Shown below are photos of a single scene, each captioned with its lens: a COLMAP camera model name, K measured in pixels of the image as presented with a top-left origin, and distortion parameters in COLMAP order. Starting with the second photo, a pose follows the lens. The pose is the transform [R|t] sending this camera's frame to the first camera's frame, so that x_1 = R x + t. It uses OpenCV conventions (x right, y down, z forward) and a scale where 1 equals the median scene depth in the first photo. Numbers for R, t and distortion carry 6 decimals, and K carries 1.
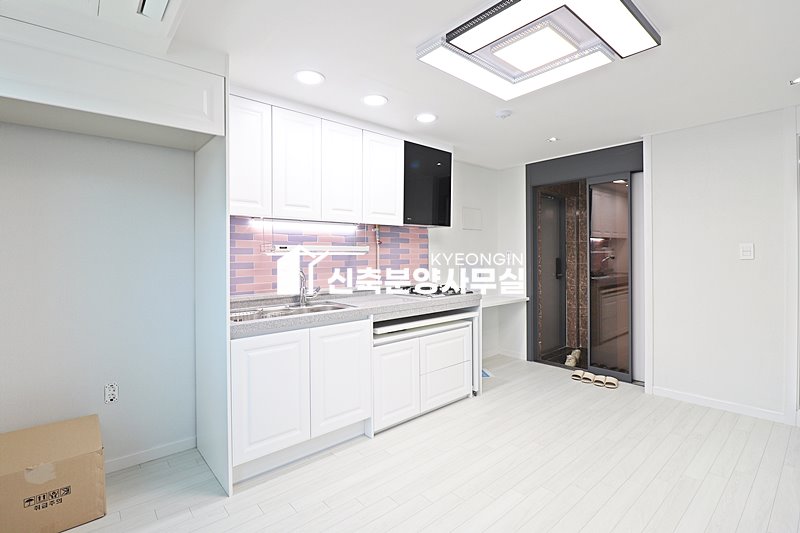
lens RADIAL K [[376.8, 0, 395.5], [0, 376.8, 269.5], [0, 0, 1]] dist [-0.019577, -0.001051]
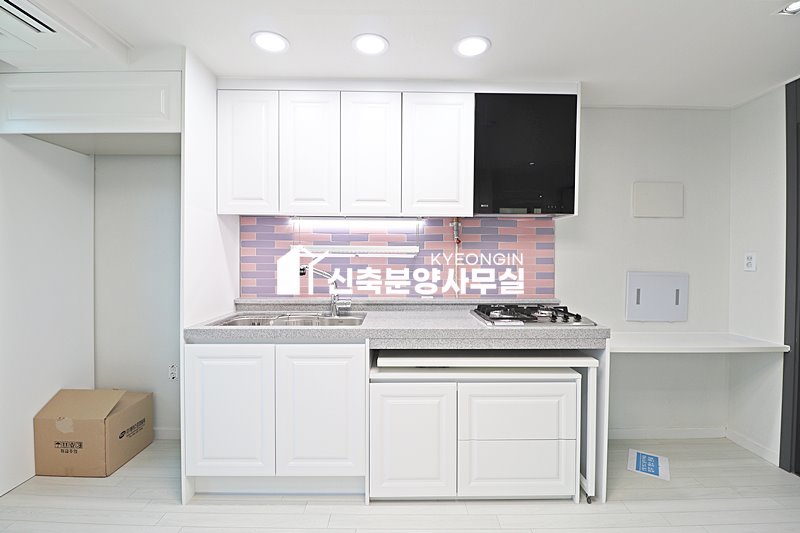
lens RADIAL K [[376.8, 0, 400.9], [0, 376.8, 269.0], [0, 0, 1]] dist [-0.019577, -0.001051]
pose [[0.762585, 0.030614, -0.646164, 0.406112], [-0.035980, 0.999341, 0.004884, -0.019505], [0.645887, 0.019525, 0.763183, 0.423151]]
